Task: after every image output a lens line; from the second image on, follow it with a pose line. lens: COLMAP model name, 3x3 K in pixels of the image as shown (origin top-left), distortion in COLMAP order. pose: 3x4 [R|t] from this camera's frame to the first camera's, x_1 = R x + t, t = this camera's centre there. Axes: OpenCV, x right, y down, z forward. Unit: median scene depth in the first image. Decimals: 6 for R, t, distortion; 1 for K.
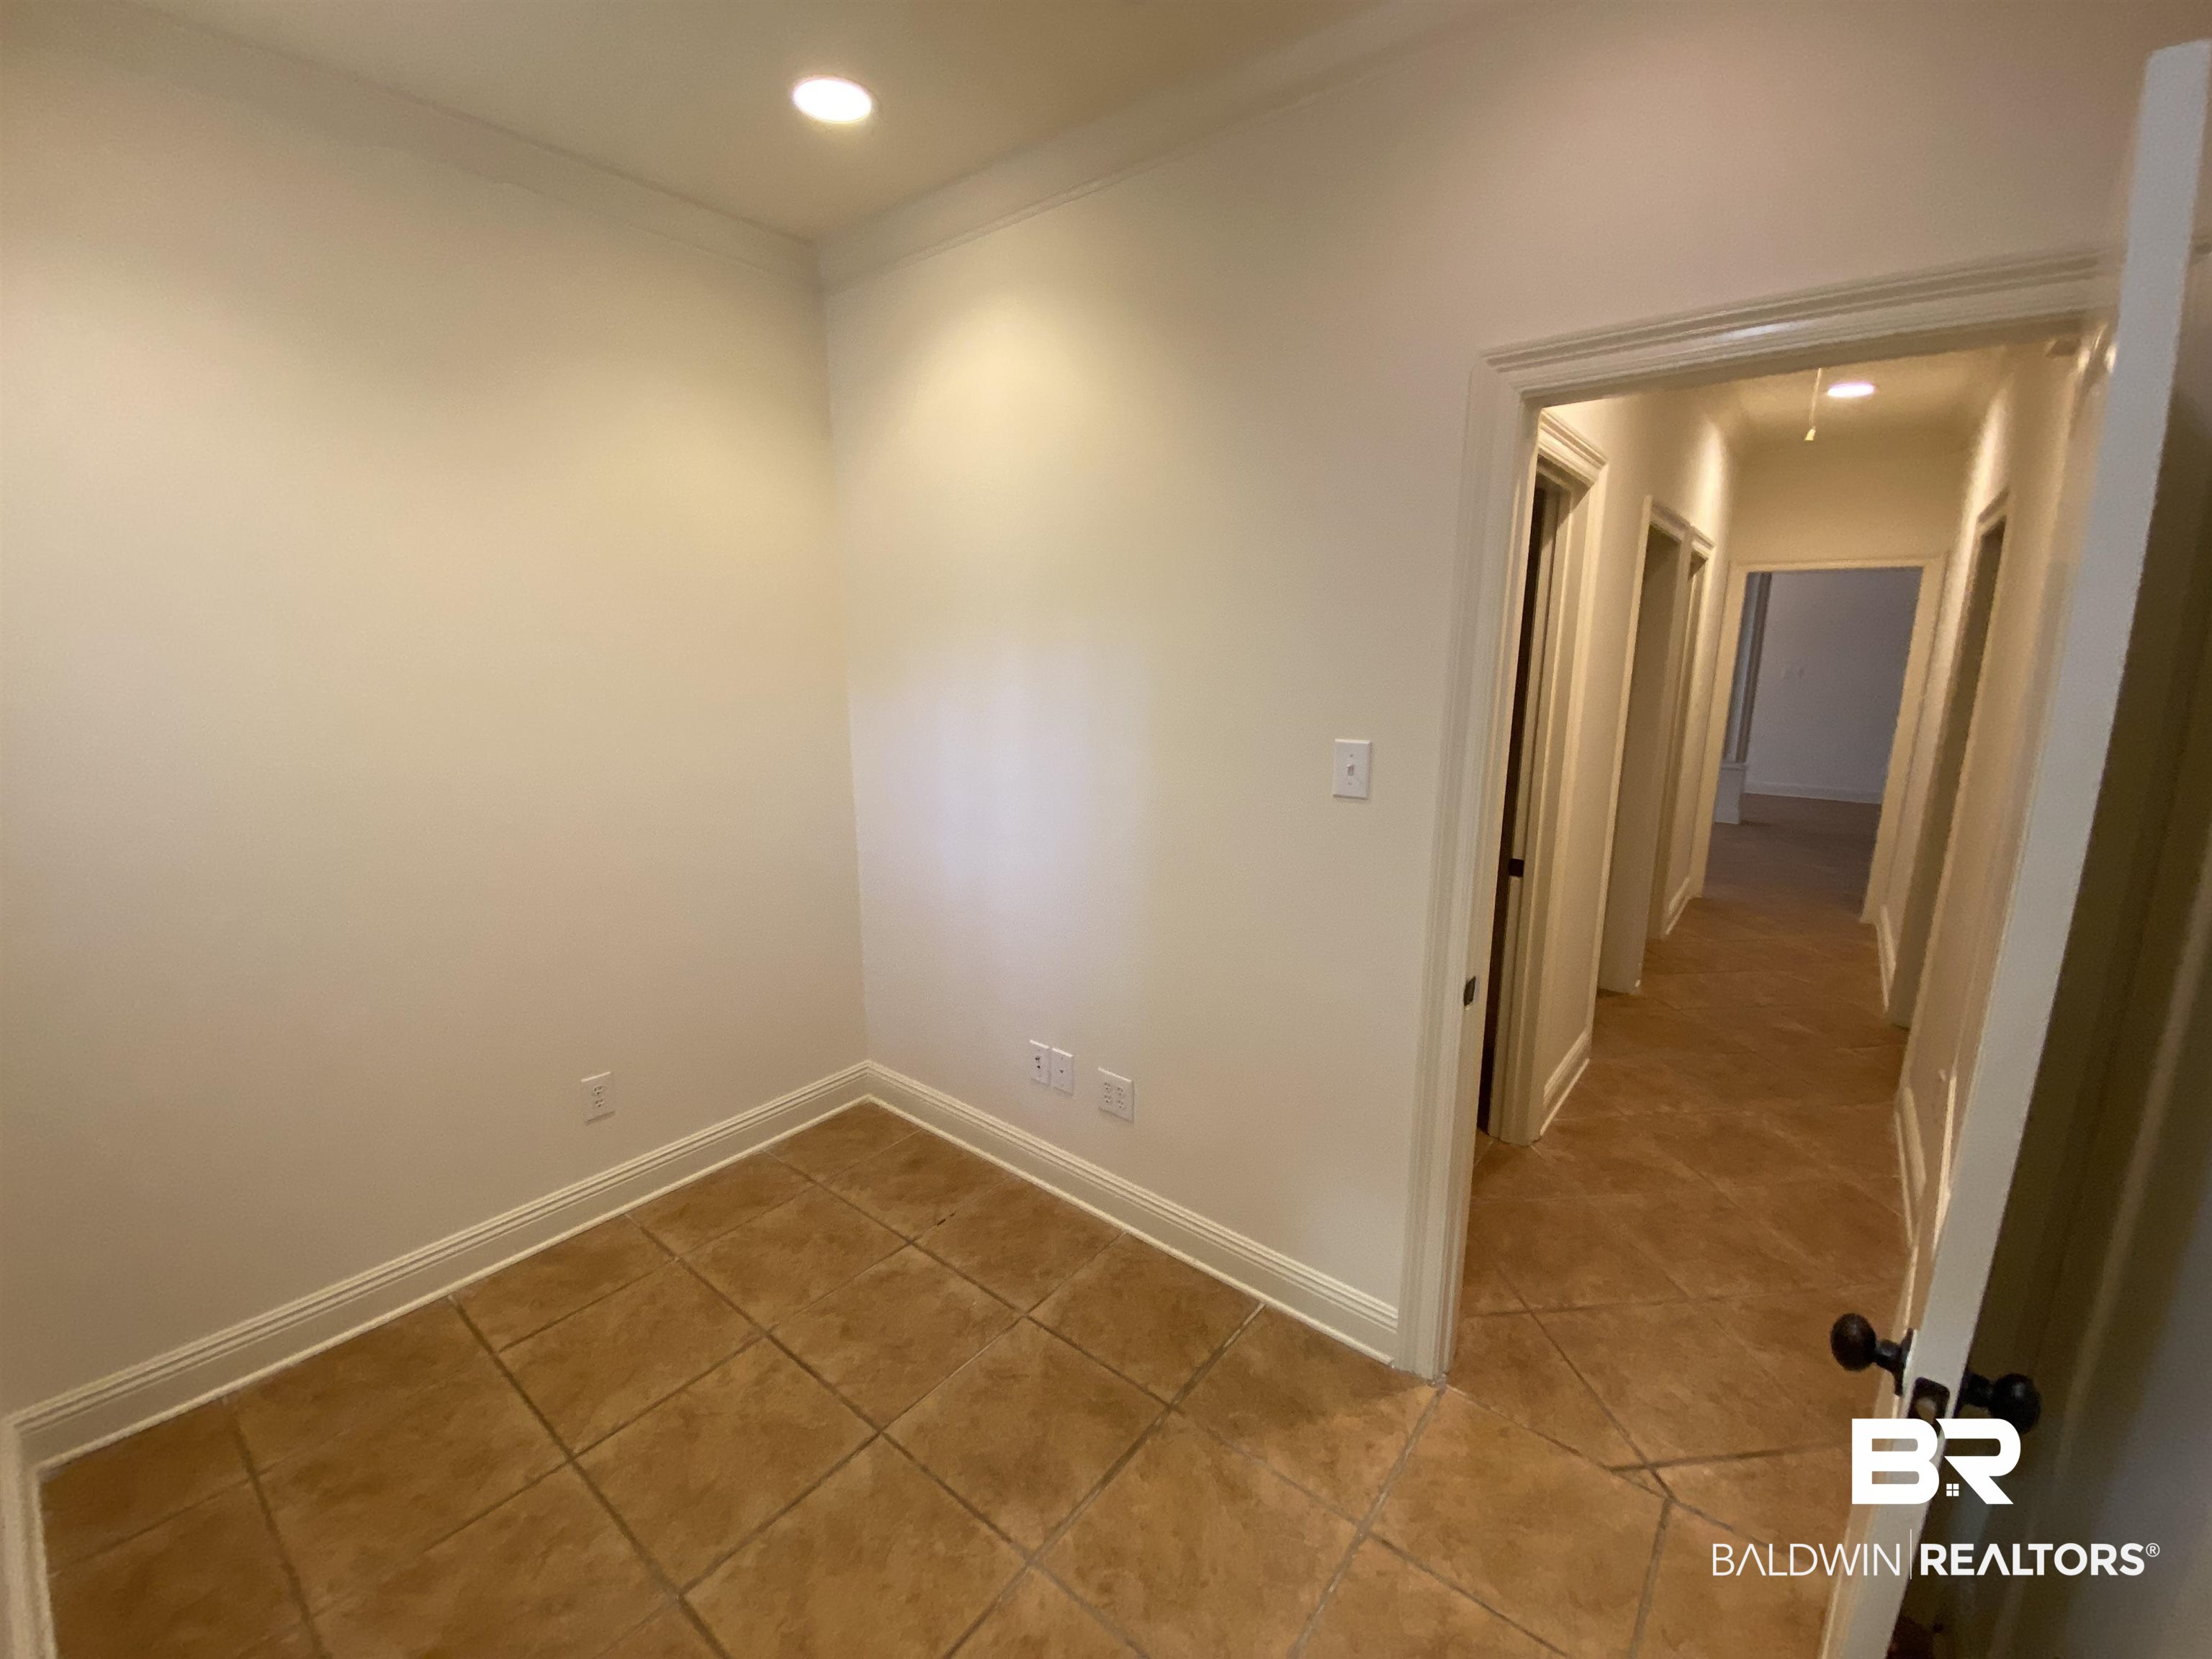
lens RADIAL K [[891.5, 0, 1105.1], [0, 891.5, 826.7], [0, 0, 1]] dist [0.016859, -0.009802]
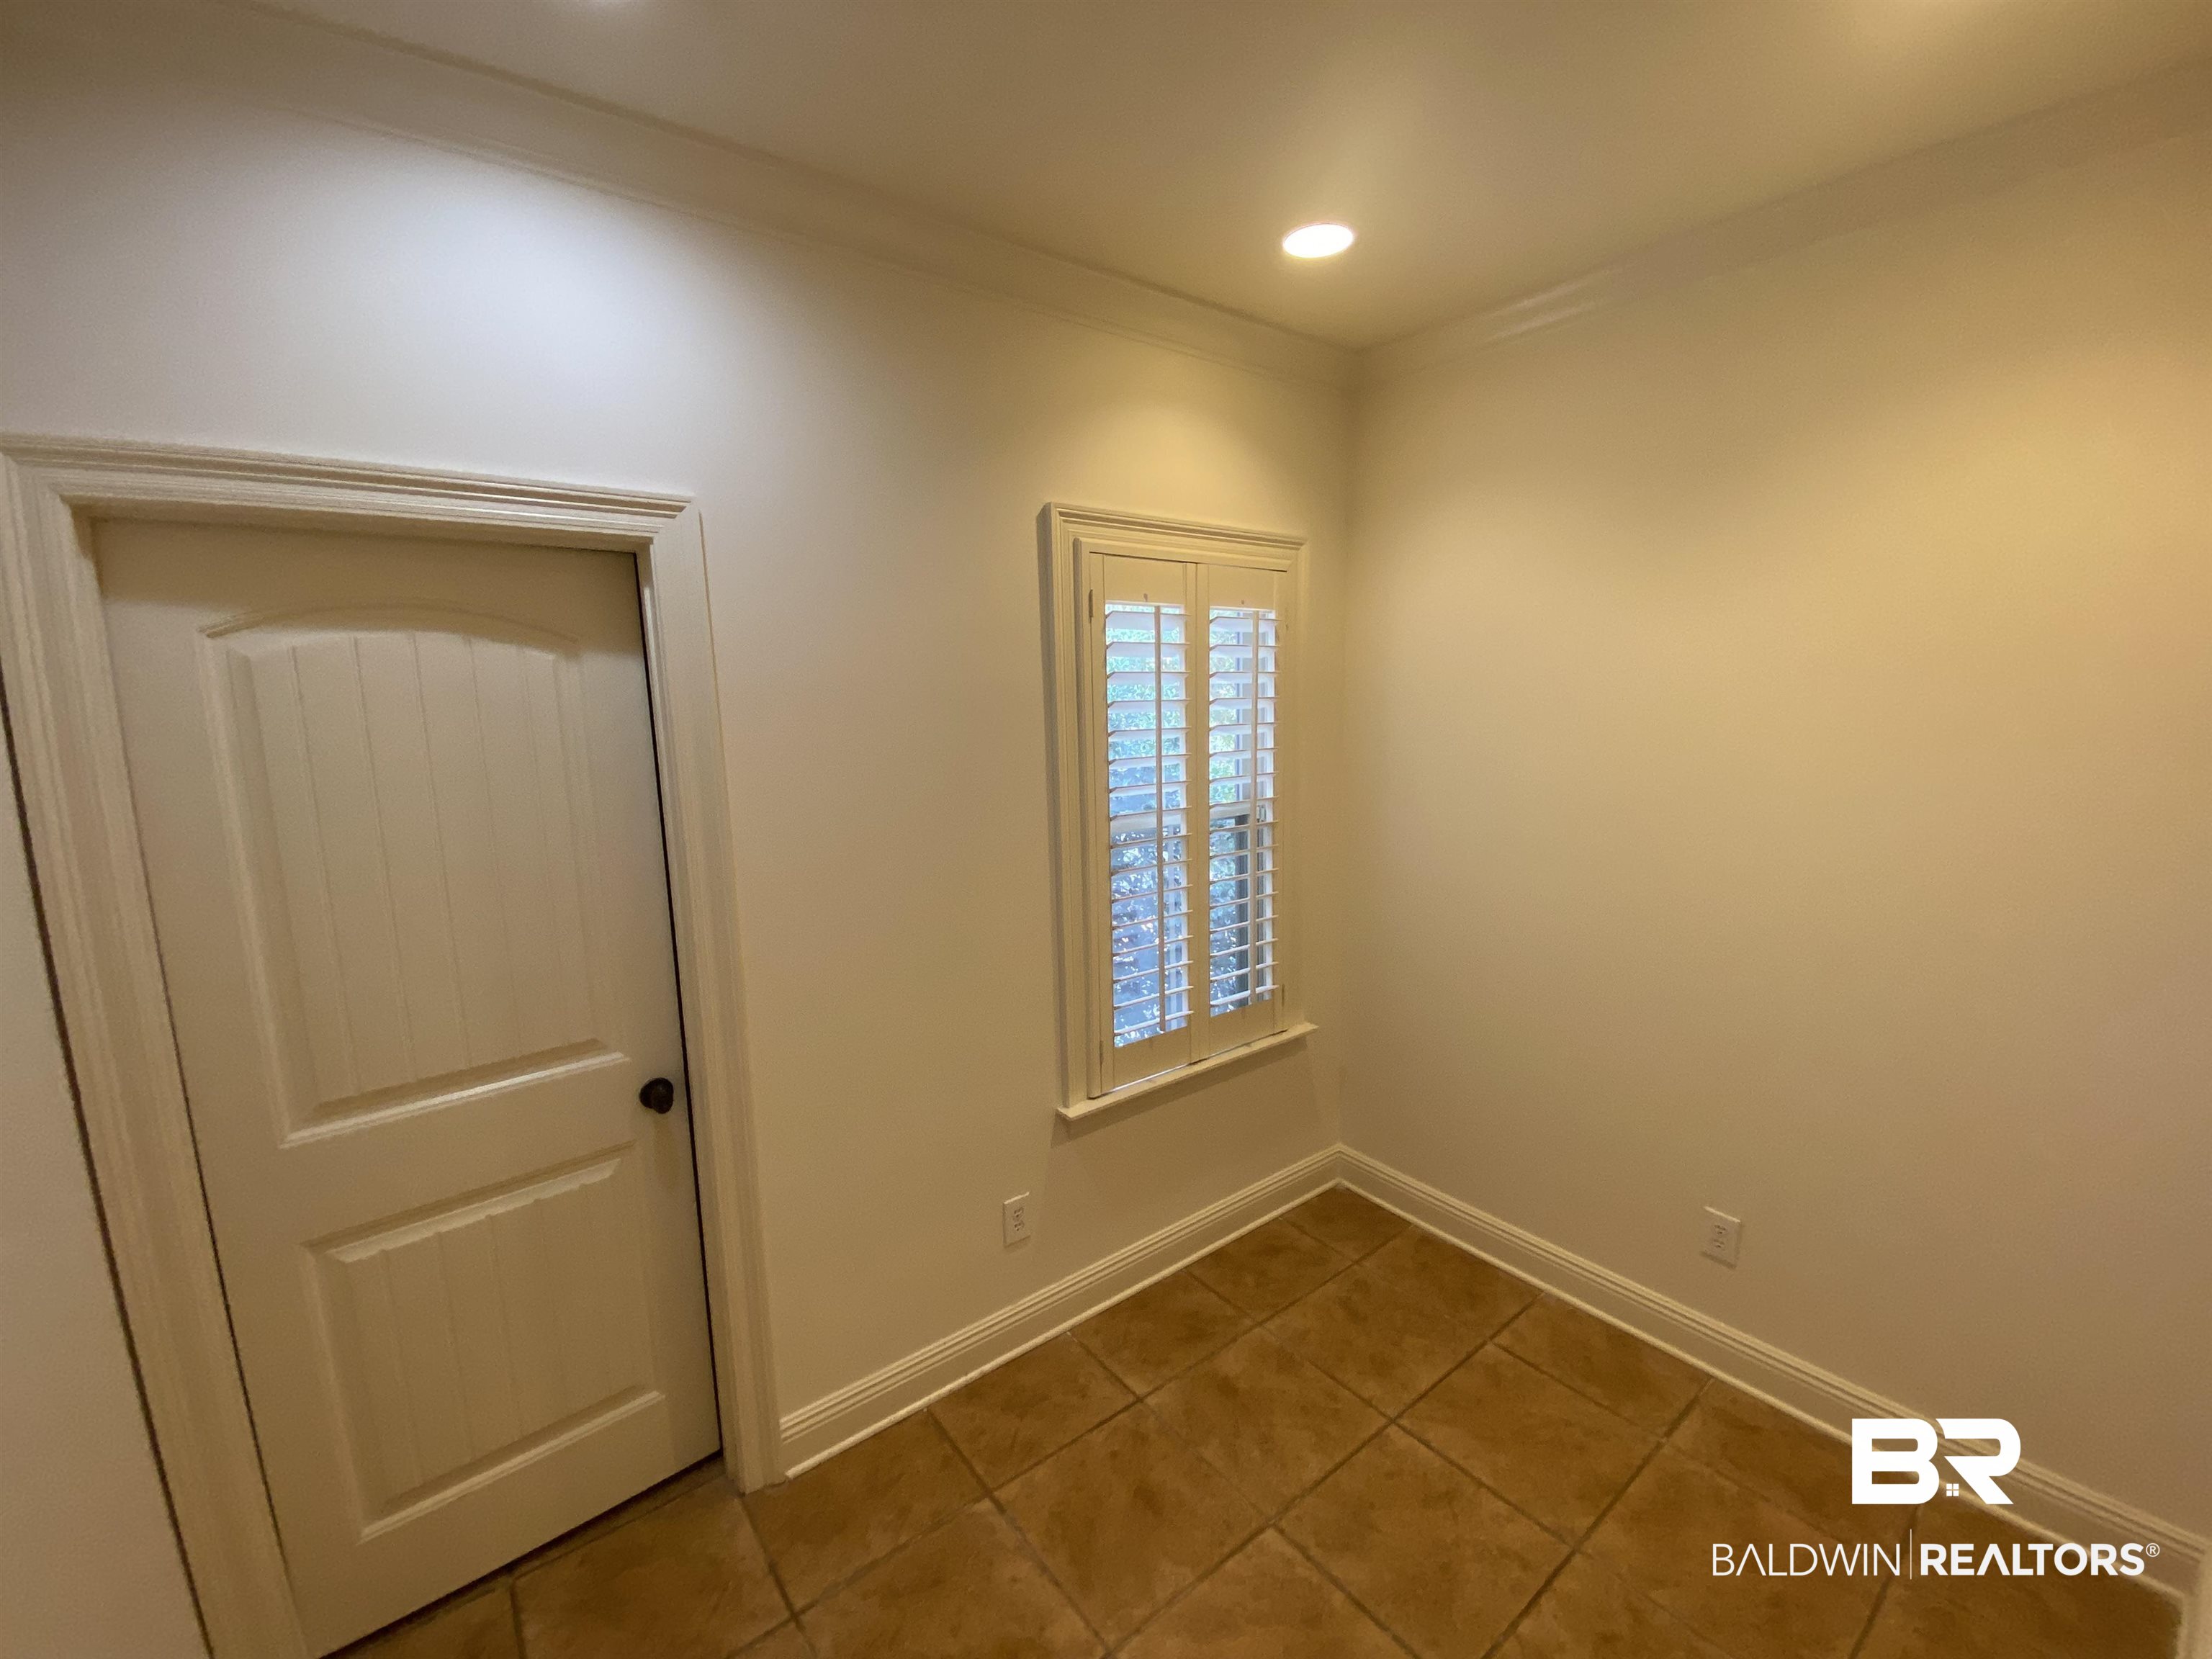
lens RADIAL K [[891.5, 0, 1100.5], [0, 891.5, 829.5], [0, 0, 1]] dist [0.016859, -0.009802]
pose [[-0.216501, 0.147825, -0.965026, 0.507233], [-0.172844, 0.967051, 0.186912, -0.207427], [0.960860, 0.207266, -0.183817, 0.650929]]
